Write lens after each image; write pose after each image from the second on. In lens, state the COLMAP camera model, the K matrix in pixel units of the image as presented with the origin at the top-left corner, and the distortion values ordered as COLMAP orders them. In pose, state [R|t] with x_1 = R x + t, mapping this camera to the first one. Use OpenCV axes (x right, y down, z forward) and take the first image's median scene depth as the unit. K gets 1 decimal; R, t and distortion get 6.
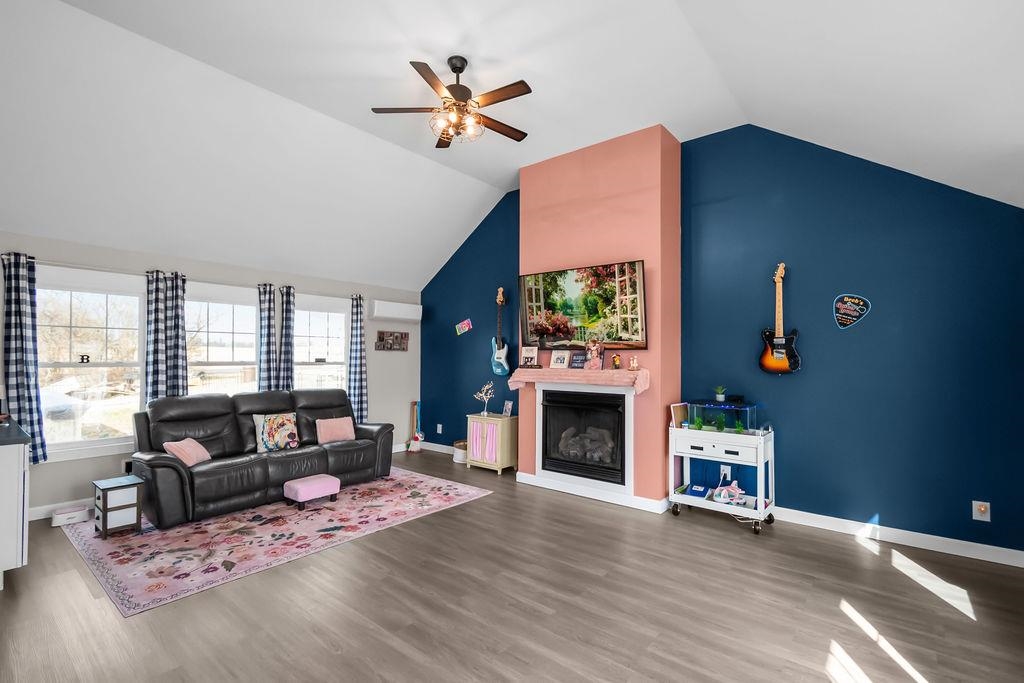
lens RADIAL K [[457.6, 0, 514.2], [0, 457.6, 340.7], [0, 0, 1]] dist [0.006803, -0.000849]
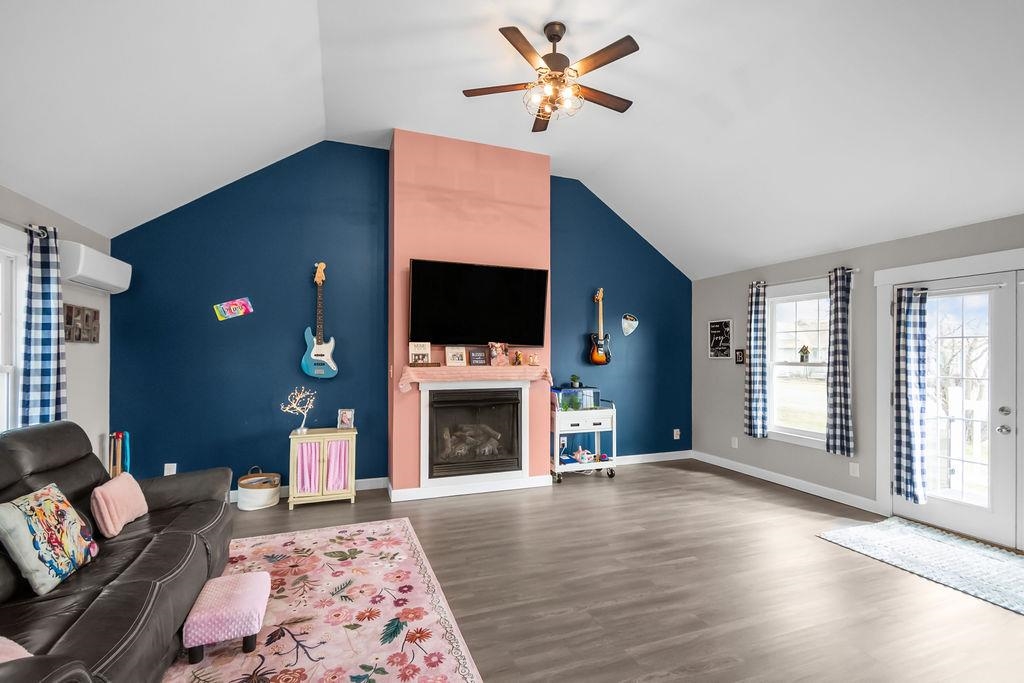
lens RADIAL K [[457.6, 0, 514.2], [0, 457.6, 340.7], [0, 0, 1]] dist [0.006803, -0.000849]
pose [[0.508793, 0.022217, 0.860602, -0.703094], [-0.030602, 0.999502, -0.007711, 0.012980], [-0.860345, -0.022413, 0.509220, 0.445961]]
